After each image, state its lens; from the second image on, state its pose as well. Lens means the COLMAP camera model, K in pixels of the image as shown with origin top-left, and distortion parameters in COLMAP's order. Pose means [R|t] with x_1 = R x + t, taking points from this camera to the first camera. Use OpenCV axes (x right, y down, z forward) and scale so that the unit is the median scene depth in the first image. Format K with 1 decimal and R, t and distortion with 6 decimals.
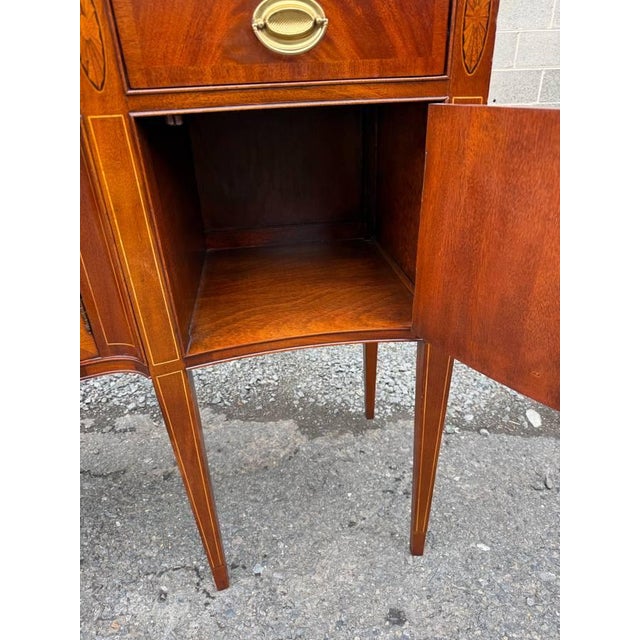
lens RADIAL K [[450.1, 0, 323.2], [0, 450.1, 325.1], [0, 0, 1]] dist [0.060619, -0.089415]
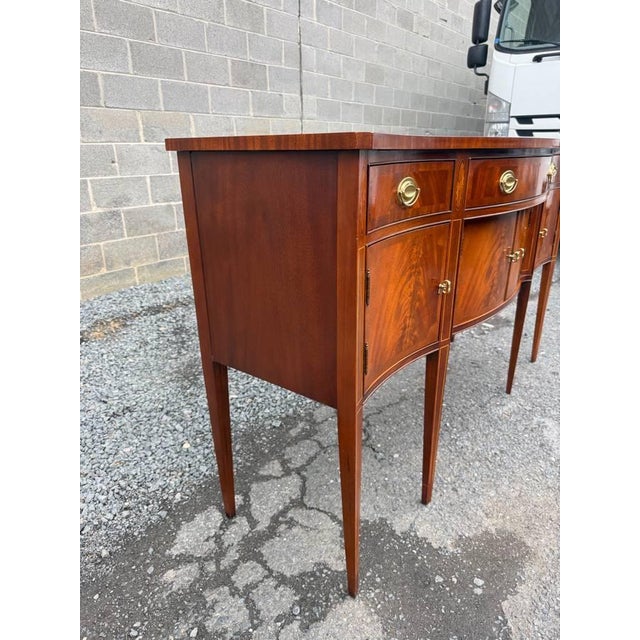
lens RADIAL K [[458.8, 0, 322.1], [0, 458.8, 319.4], [0, 0, 1]] dist [0.011140, -0.024238]
pose [[0.719655, -0.208699, 0.662225, -1.672082], [0.316655, 0.947448, -0.045530, 0.030482], [-0.617921, 0.242463, 0.747921, -0.149172]]
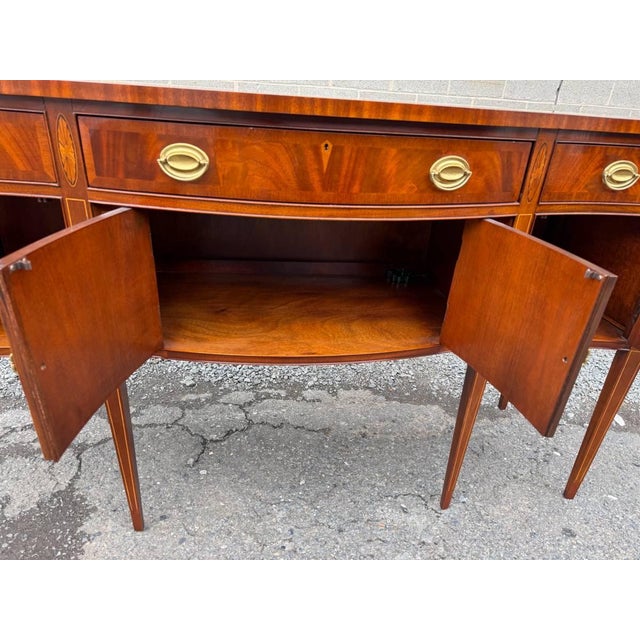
lens RADIAL K [[452.1, 0, 321.5], [0, 452.1, 322.3], [0, 0, 1]] dist [-0.008261, -0.005655]
pose [[0.994616, 0.097970, 0.033762, -0.521292], [-0.096946, 0.994815, -0.030737, 0.050107], [-0.036598, 0.027299, 0.998957, -0.321054]]
